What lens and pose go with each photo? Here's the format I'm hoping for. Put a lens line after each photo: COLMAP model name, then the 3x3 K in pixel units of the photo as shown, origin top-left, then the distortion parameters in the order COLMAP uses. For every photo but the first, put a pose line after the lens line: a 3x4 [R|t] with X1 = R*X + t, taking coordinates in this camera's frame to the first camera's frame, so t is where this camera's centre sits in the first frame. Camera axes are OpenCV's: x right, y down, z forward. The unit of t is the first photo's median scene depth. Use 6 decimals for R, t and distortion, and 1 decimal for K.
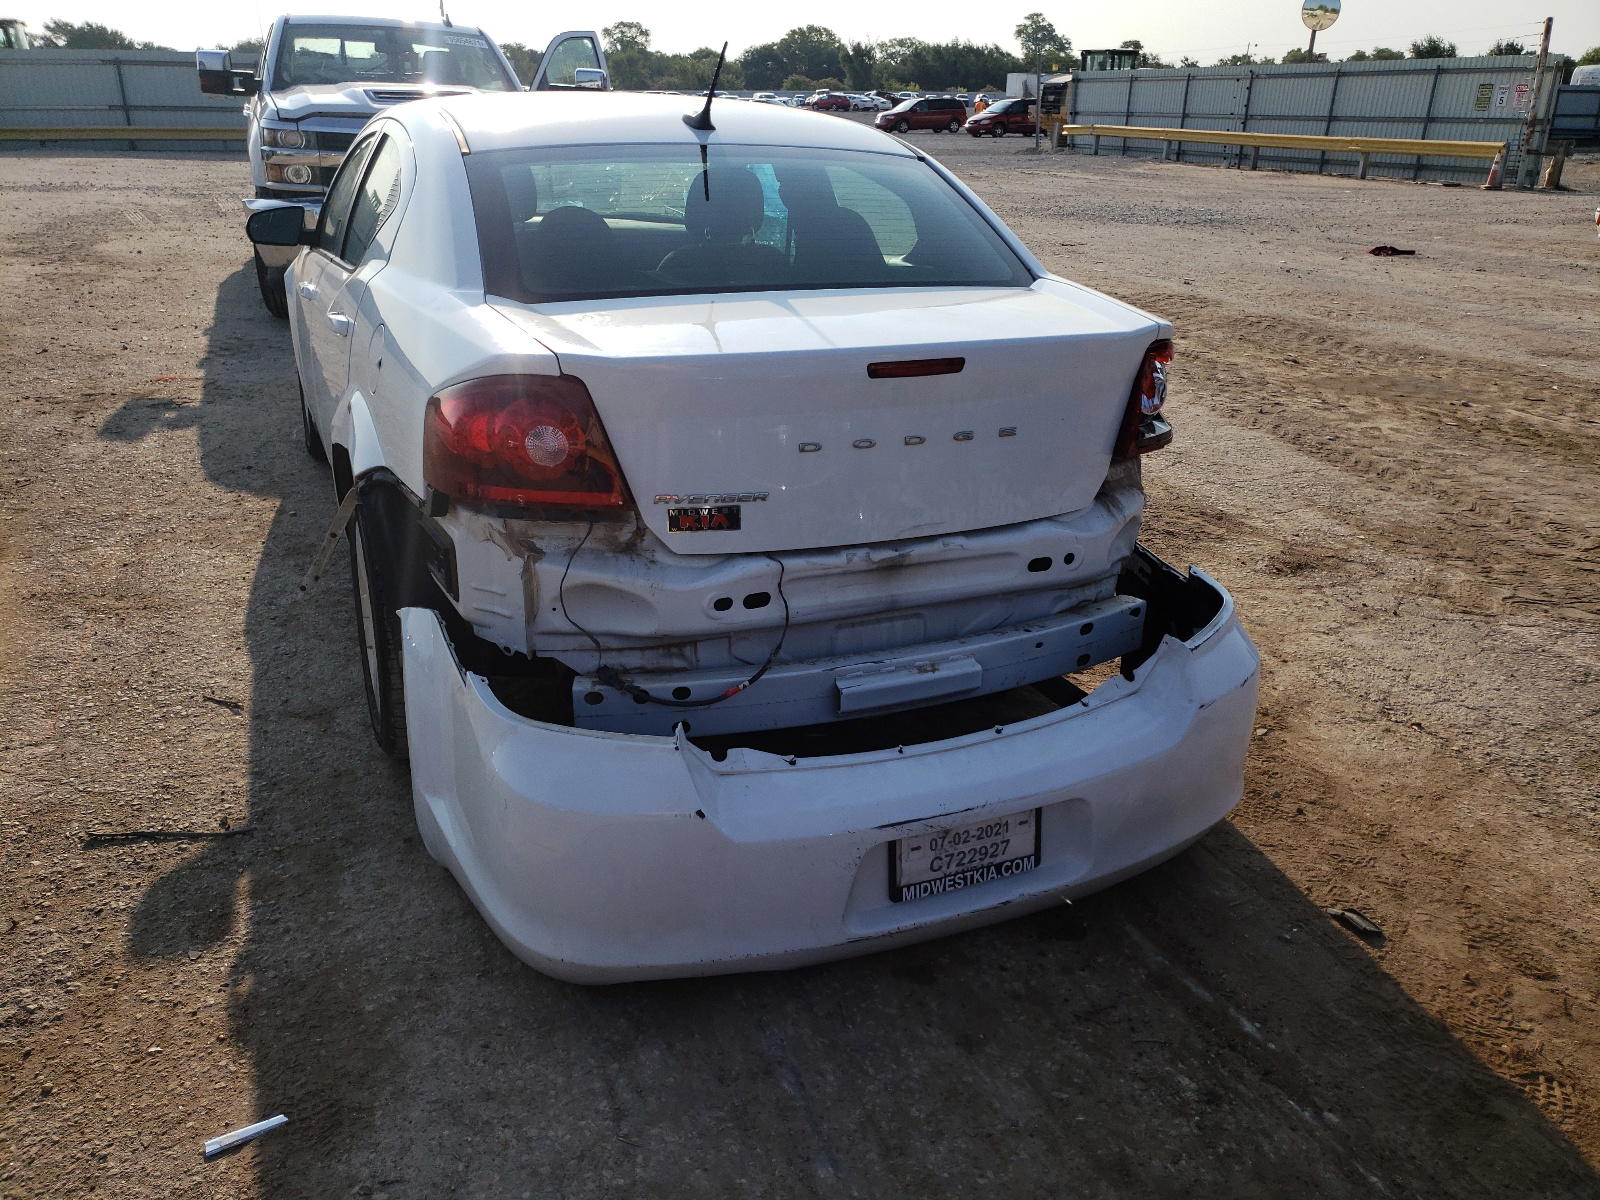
lens RADIAL K [[1261.2, 0, 814.2], [0, 1261.2, 625.9], [0, 0, 1]] dist [0.026609, -0.006384]
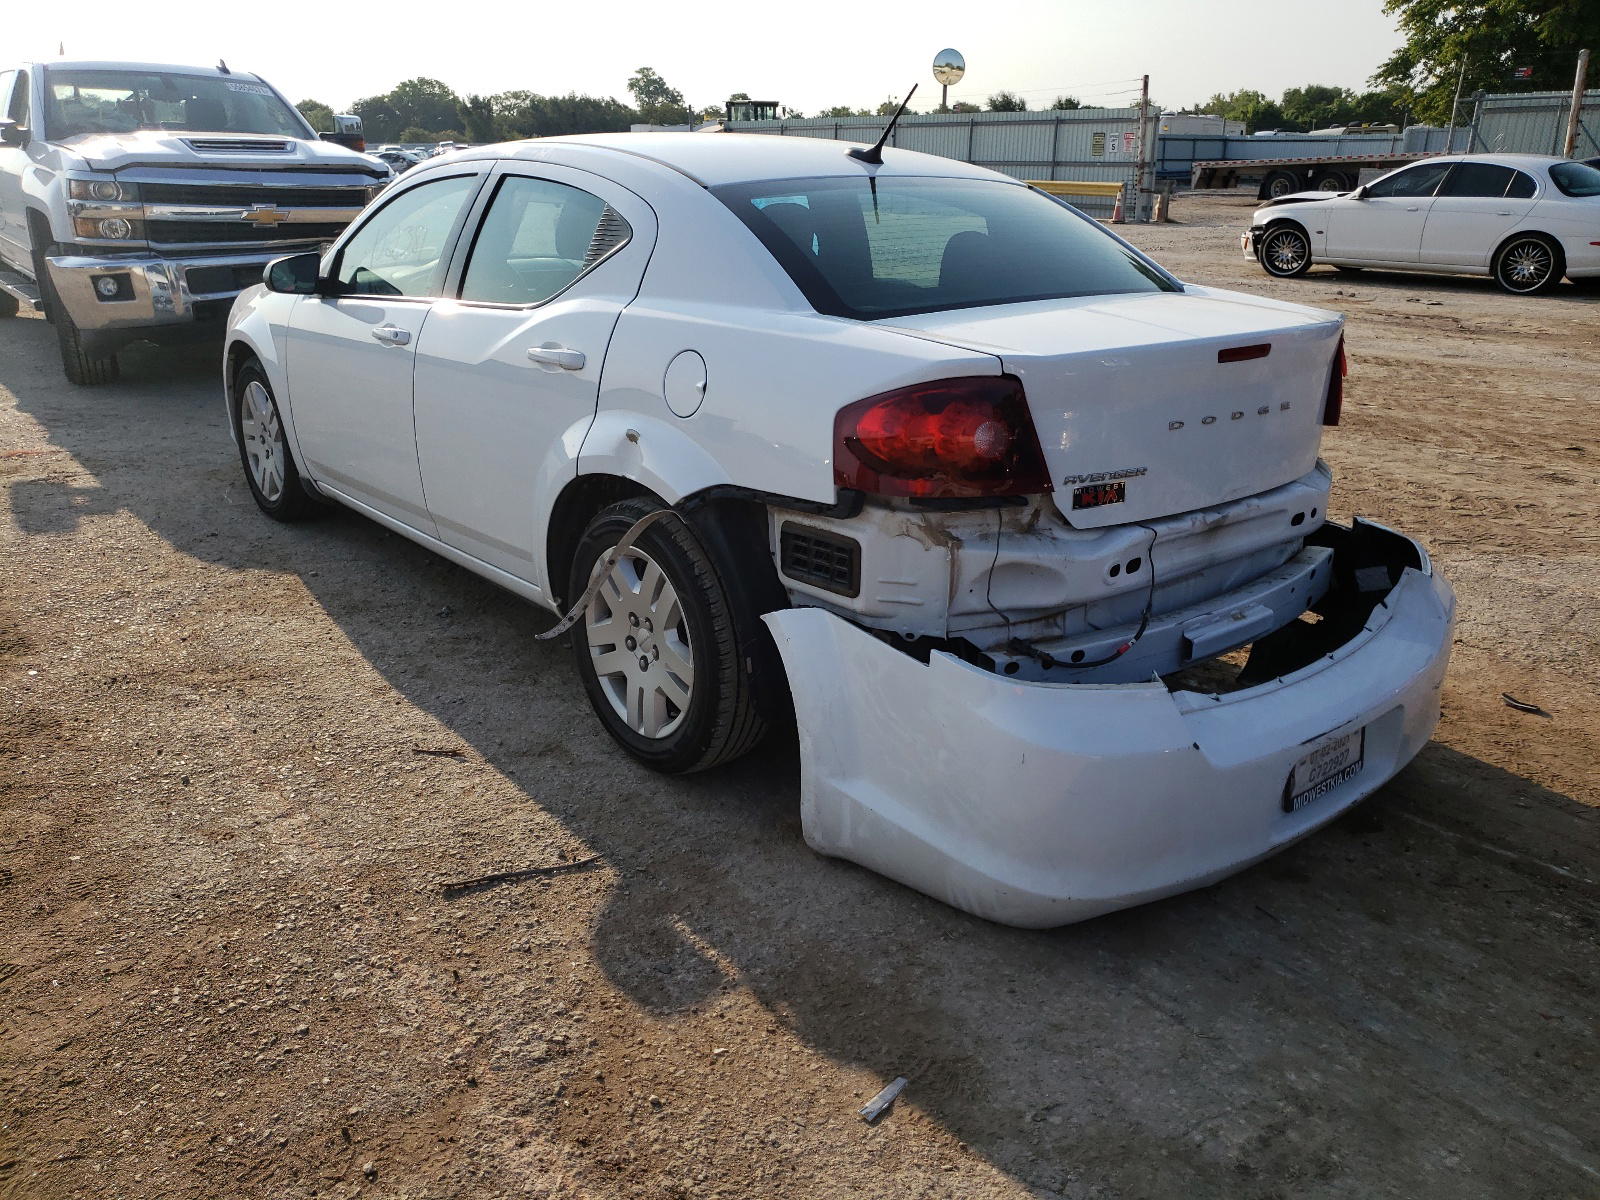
lens RADIAL K [[1262.1, 0, 807.9], [0, 1262.1, 614.6], [0, 0, 1]] dist [0.003090, 0.031080]
pose [[0.961026, -0.105211, 0.255656, -0.582284], [0.115729, 0.992930, -0.026409, 0.018216], [-0.251070, 0.054967, 0.966407, -0.013093]]
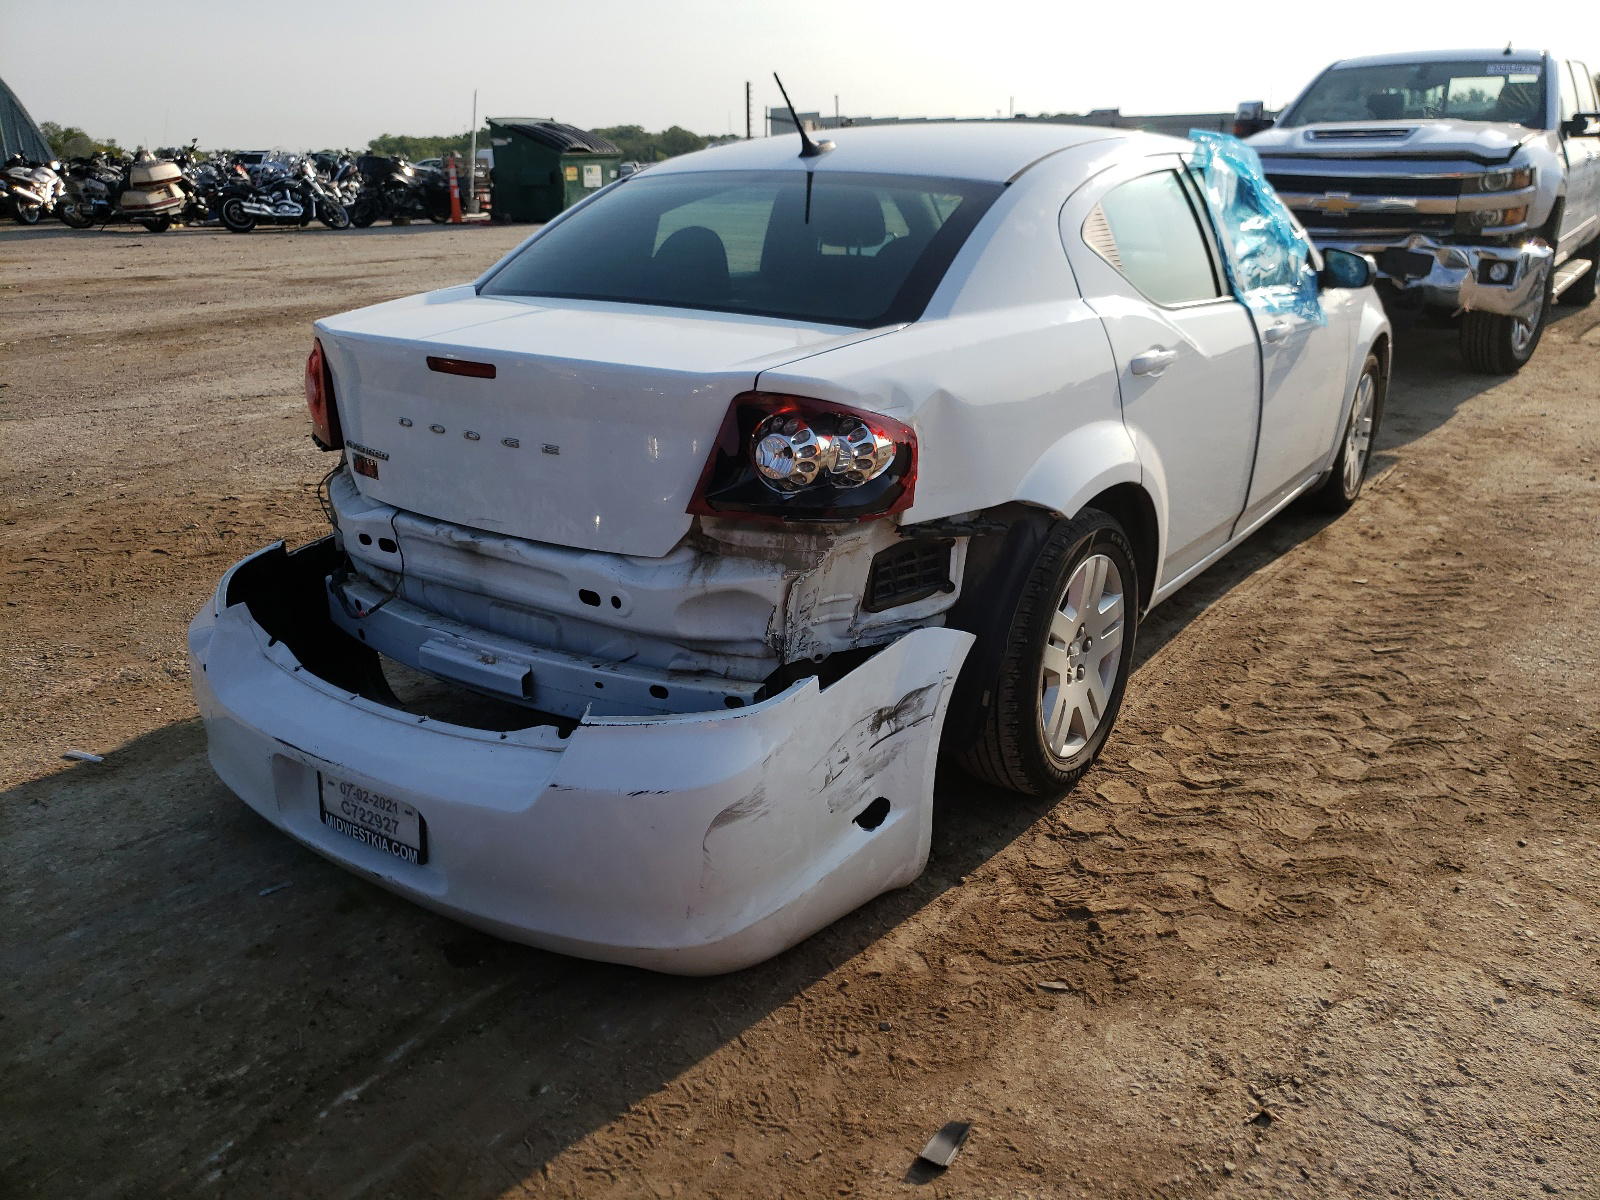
lens RADIAL K [[1262.1, 0, 804.8], [0, 1262.1, 594.8], [0, 0, 1]] dist [0.003090, 0.031080]
pose [[0.526105, 0.256815, -0.810716, 1.062024], [-0.301126, 0.947805, 0.104829, -0.204554], [0.795322, 0.188976, 0.575978, 0.599414]]
